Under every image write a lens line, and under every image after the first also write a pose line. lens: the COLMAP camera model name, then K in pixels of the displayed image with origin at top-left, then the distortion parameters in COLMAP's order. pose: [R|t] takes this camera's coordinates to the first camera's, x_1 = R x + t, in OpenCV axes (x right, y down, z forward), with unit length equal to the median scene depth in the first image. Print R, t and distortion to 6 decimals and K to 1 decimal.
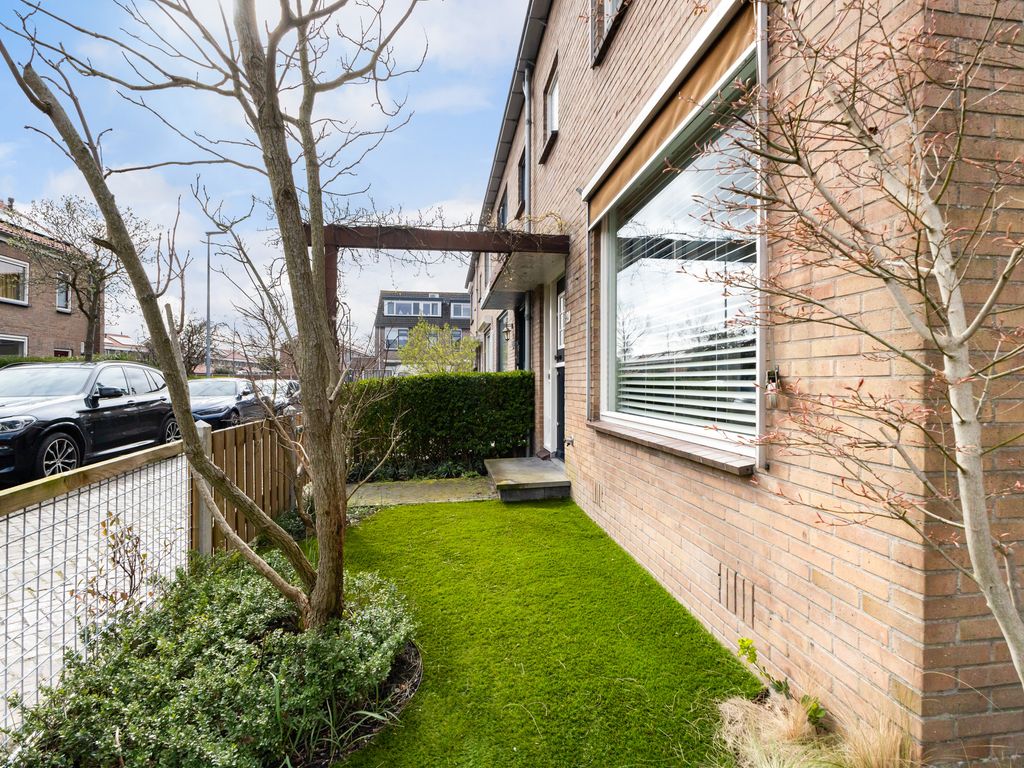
lens RADIAL K [[501.3, 0, 512.0], [0, 501.3, 384.0], [0, 0, 1]] dist [0.000002, -0.000043]
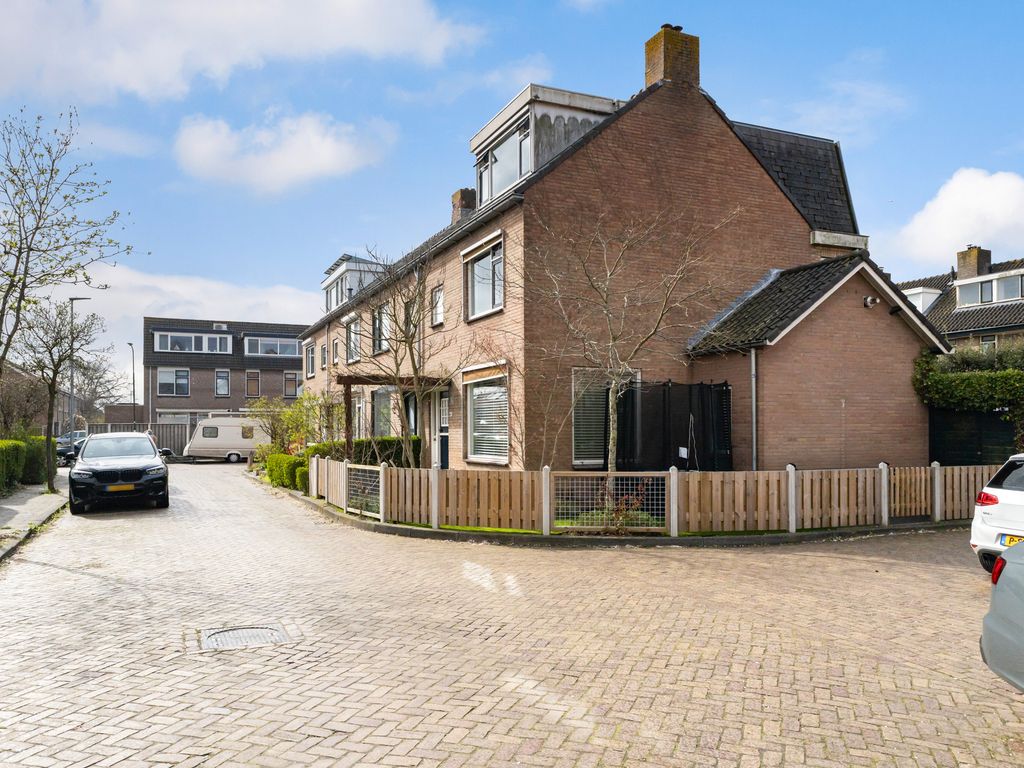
lens RADIAL K [[771.7, 0, 512.0], [0, 771.7, 384.0], [0, 0, 1]] dist [0.049292, 0.000030]
pose [[0.955493, 0.009143, 0.294873, -0.082458], [0.009663, 0.998013, -0.062257, -0.006587], [-0.294856, 0.062335, 0.953506, -0.304457]]
